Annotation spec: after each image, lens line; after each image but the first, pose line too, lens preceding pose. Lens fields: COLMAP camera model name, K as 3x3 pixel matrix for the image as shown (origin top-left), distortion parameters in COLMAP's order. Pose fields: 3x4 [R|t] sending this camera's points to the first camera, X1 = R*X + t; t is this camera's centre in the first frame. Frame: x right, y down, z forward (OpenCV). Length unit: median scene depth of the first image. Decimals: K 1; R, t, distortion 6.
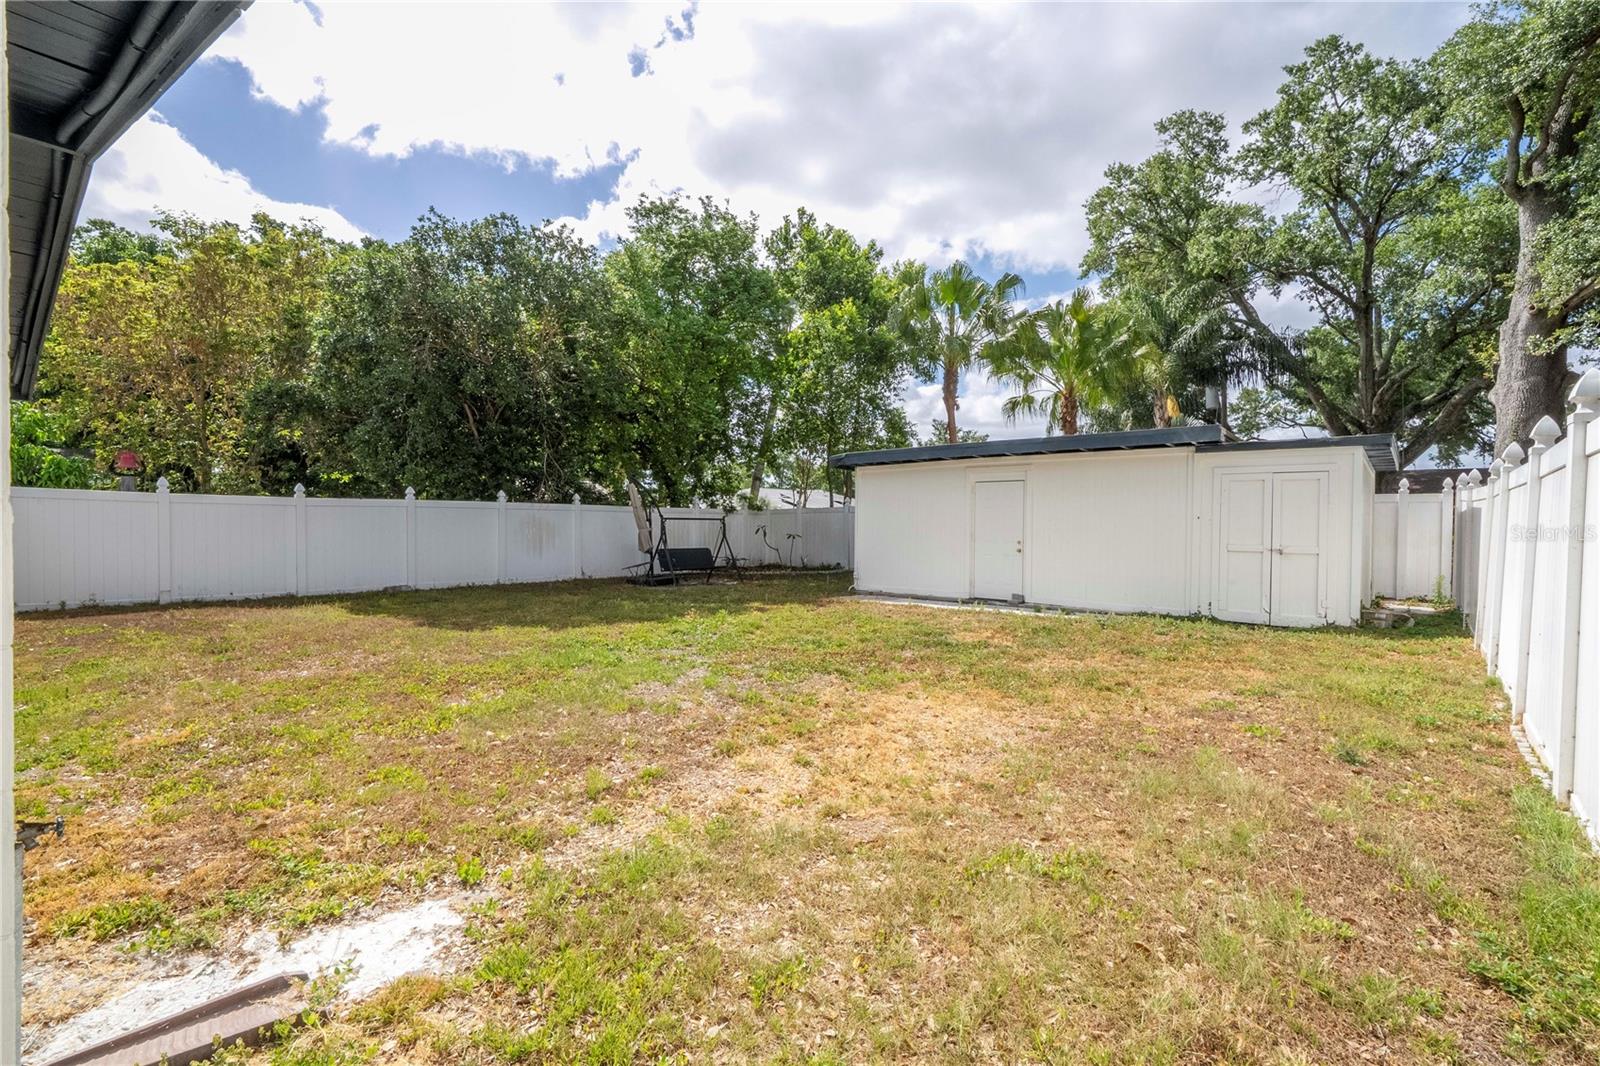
lens RADIAL K [[719.3, 0, 805.5], [0, 719.3, 533.8], [0, 0, 1]] dist [-0.004229, 0.000888]
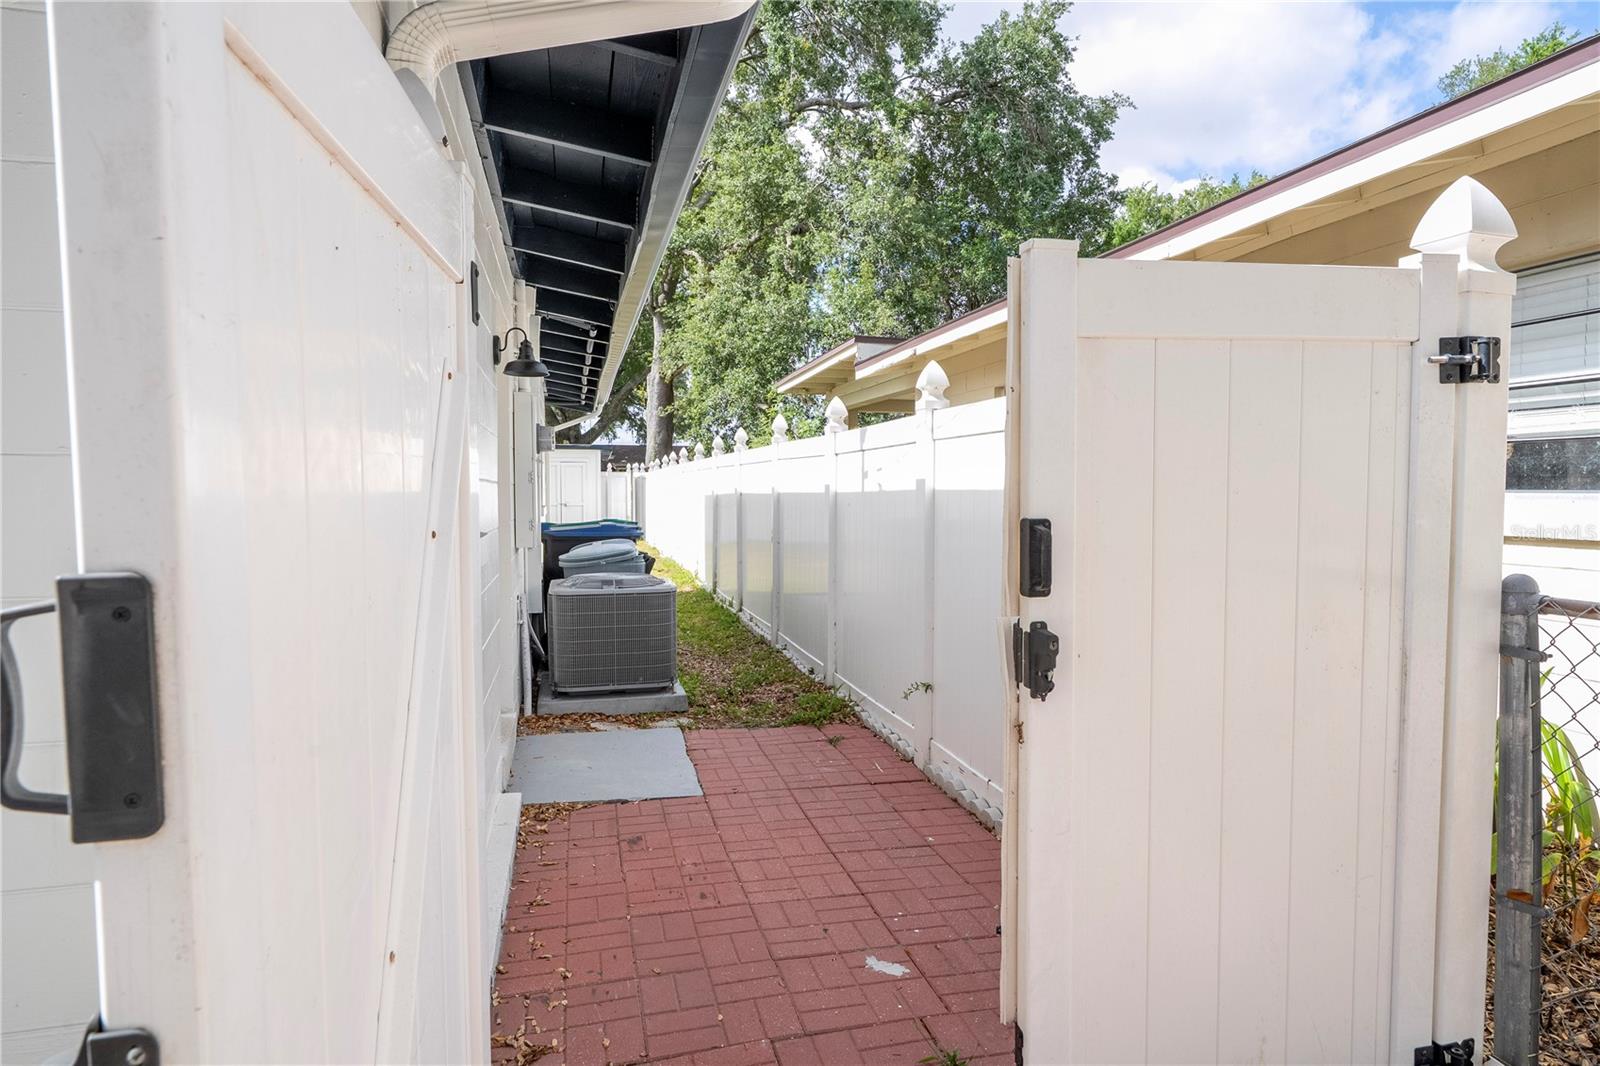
lens RADIAL K [[939.7, 0, 816.0], [0, 939.7, 539.5], [0, 0, 1]] dist [0.001980, 0.000250]
pose [[0.578533, -0.050990, 0.814064, -0.429559], [0.018780, 0.998612, 0.049203, 0.003224], [-0.815443, -0.013178, 0.578688, -0.422516]]
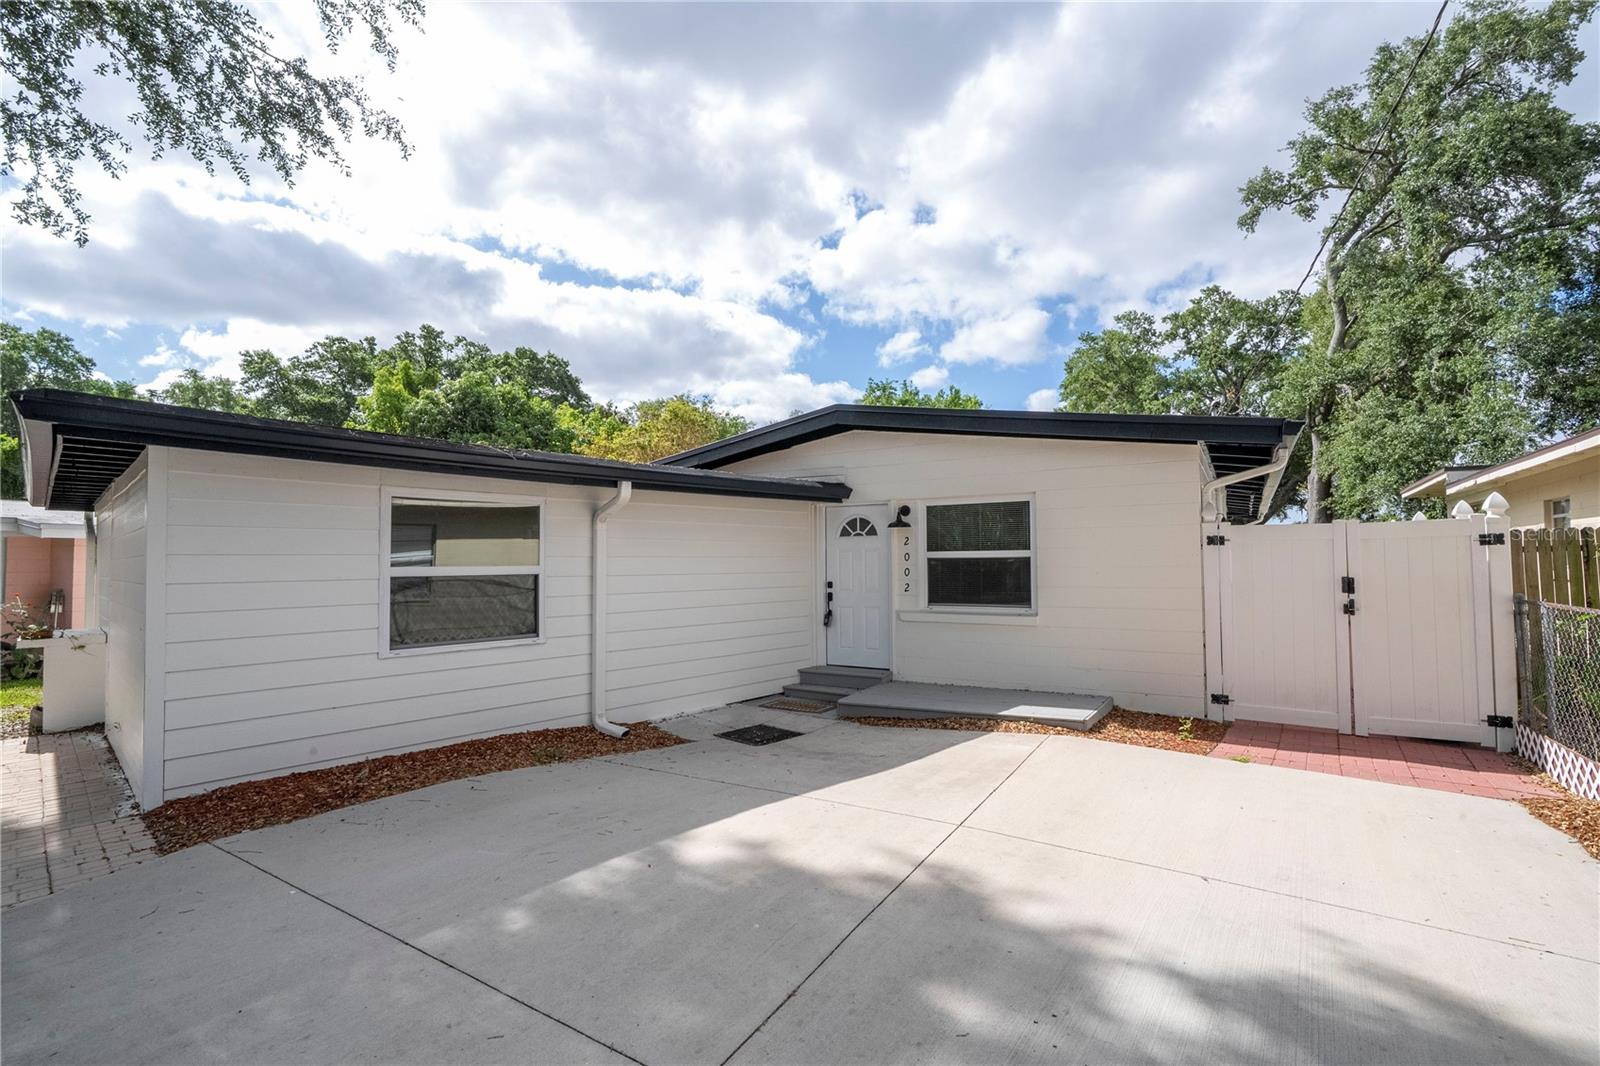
lens RADIAL K [[719.3, 0, 812.1], [0, 719.3, 538.8], [0, 0, 1]] dist [-0.004229, 0.000888]
pose [[0.987576, -0.011093, 0.156748, -0.617517], [0.019385, 0.998486, -0.051472, 0.000686], [-0.155940, 0.053871, 0.986296, -0.648900]]
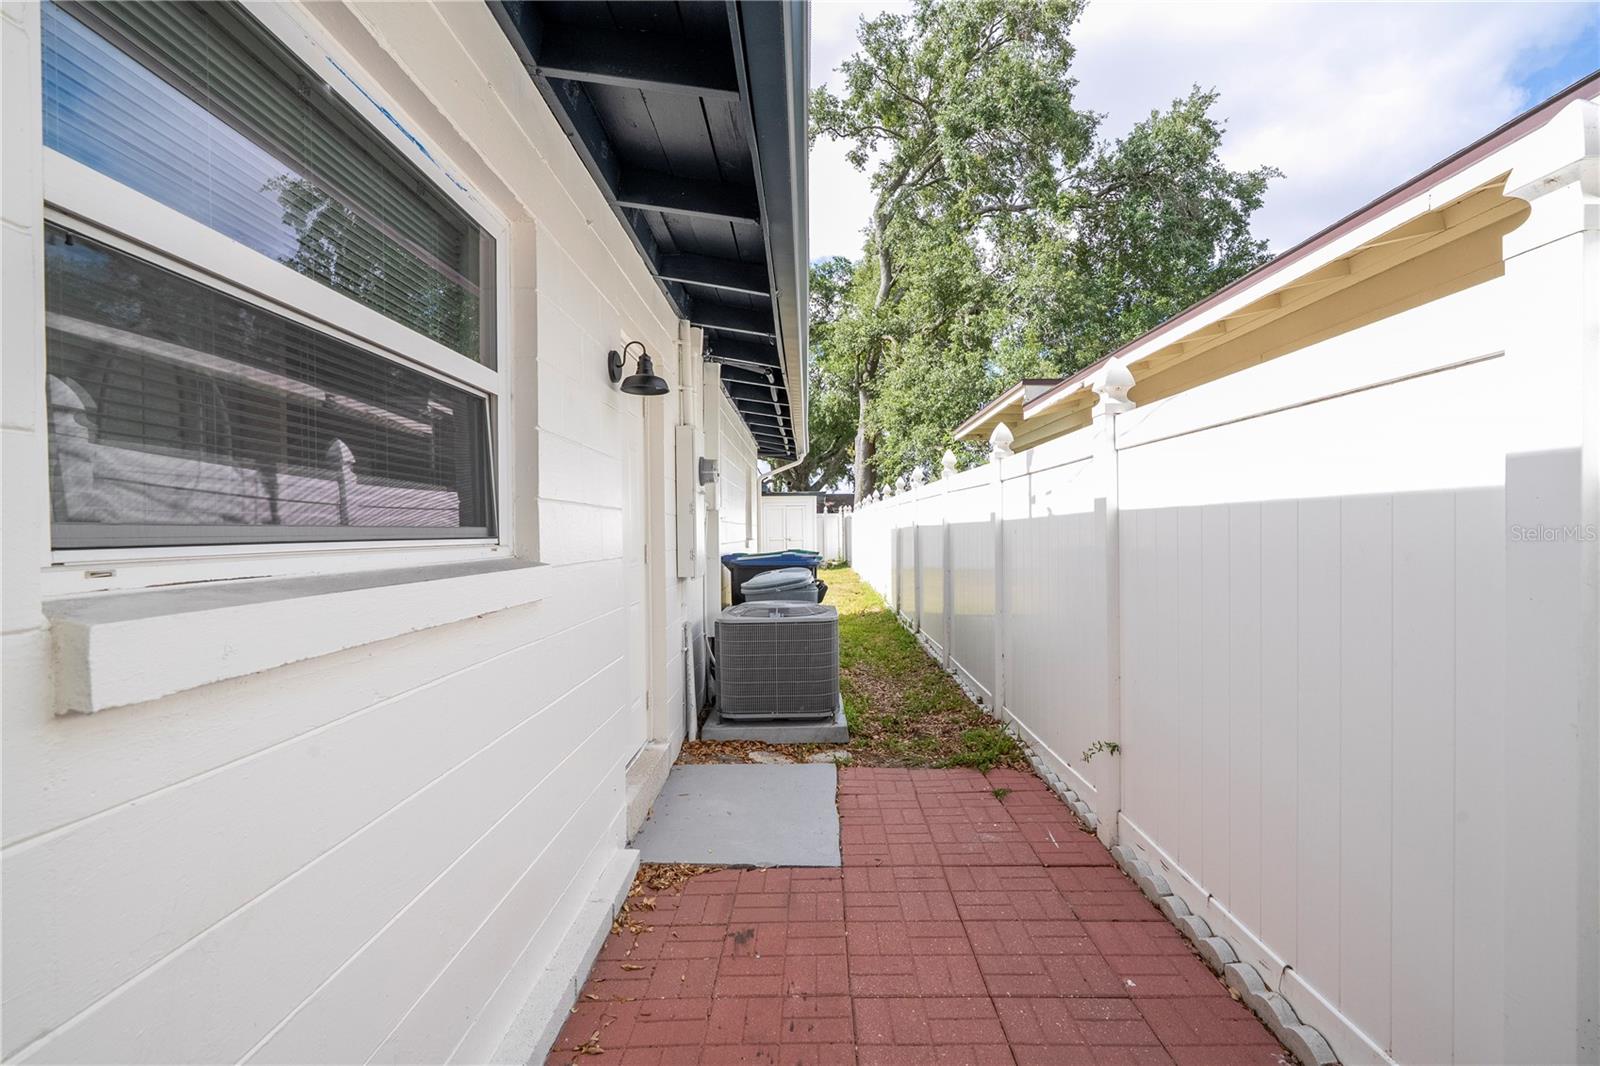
lens RADIAL K [[719.3, 0, 812.5], [0, 719.3, 535.5], [0, 0, 1]] dist [-0.004229, 0.000888]
pose [[0.761725, -0.024224, 0.647447, -0.369012], [0.031273, 0.999511, 0.000604, 0.005992], [-0.647145, 0.019787, 0.762110, -0.385038]]
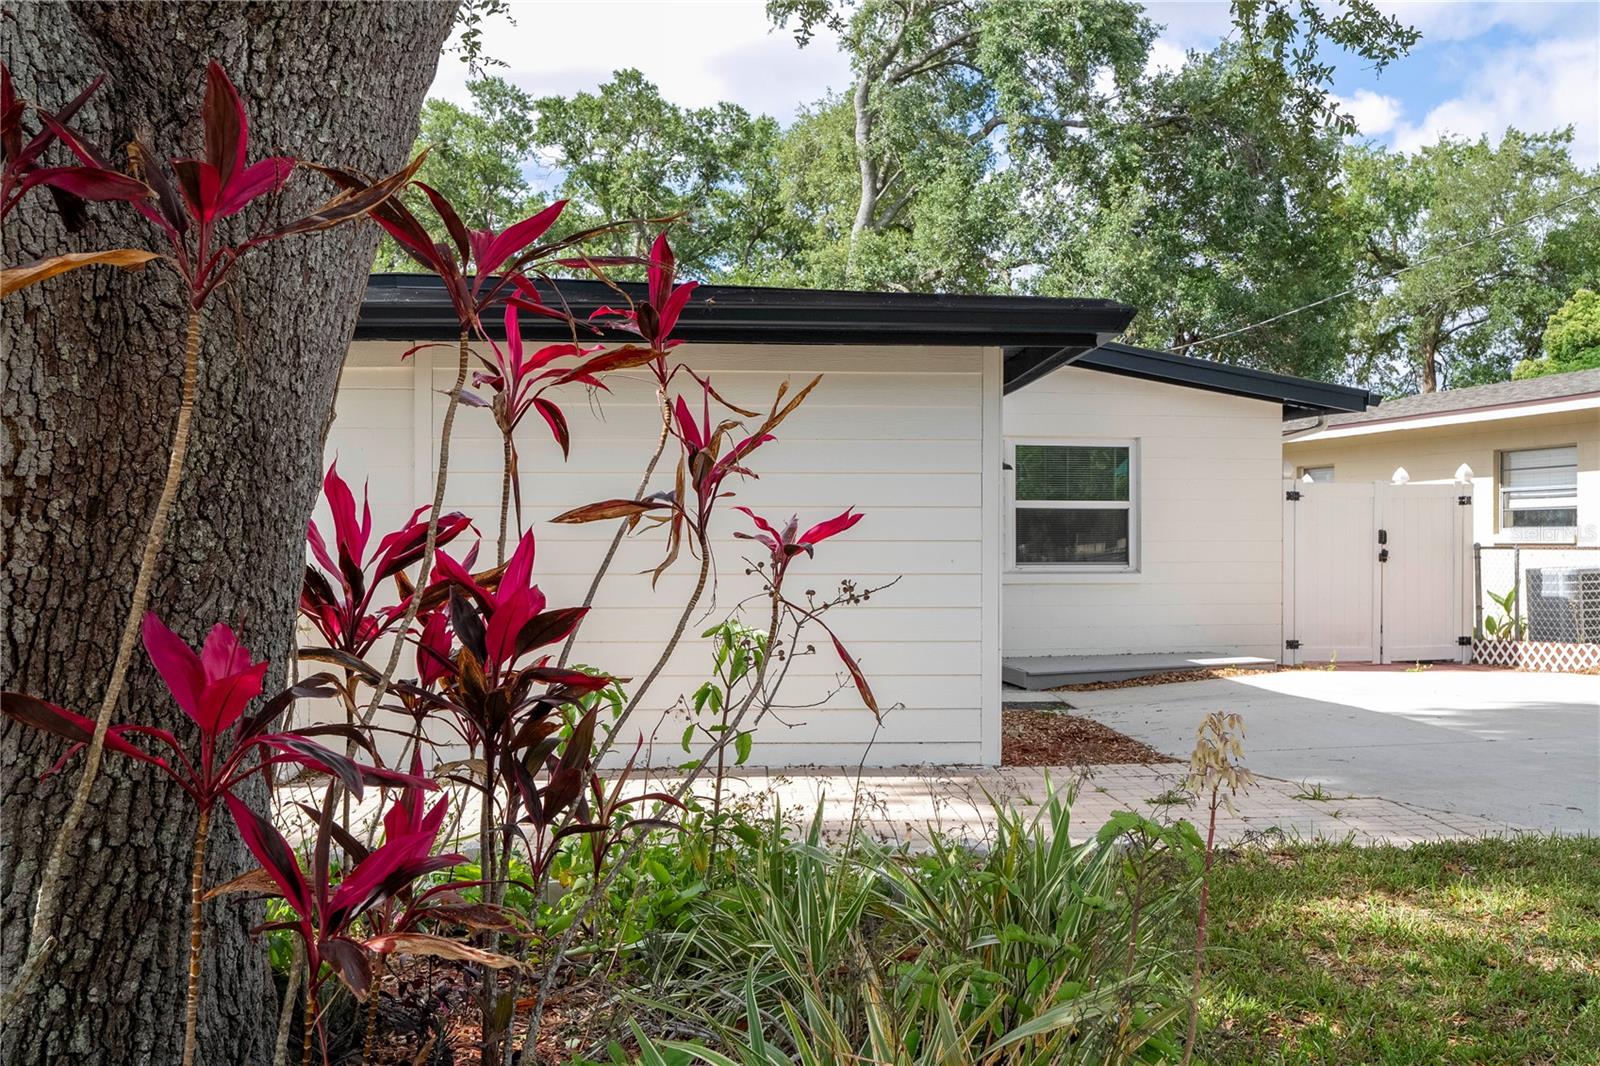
lens RADIAL K [[1561.2, 0, 800.0], [0, 1561.2, 529.4], [0, 0, 1]] dist [0.005233, 0.000000]
pose [[0.588789, -0.002937, 0.808281, -1.128632], [0.020346, 0.999730, -0.011188, 0.007866], [-0.808031, 0.023033, 0.588690, -0.607665]]
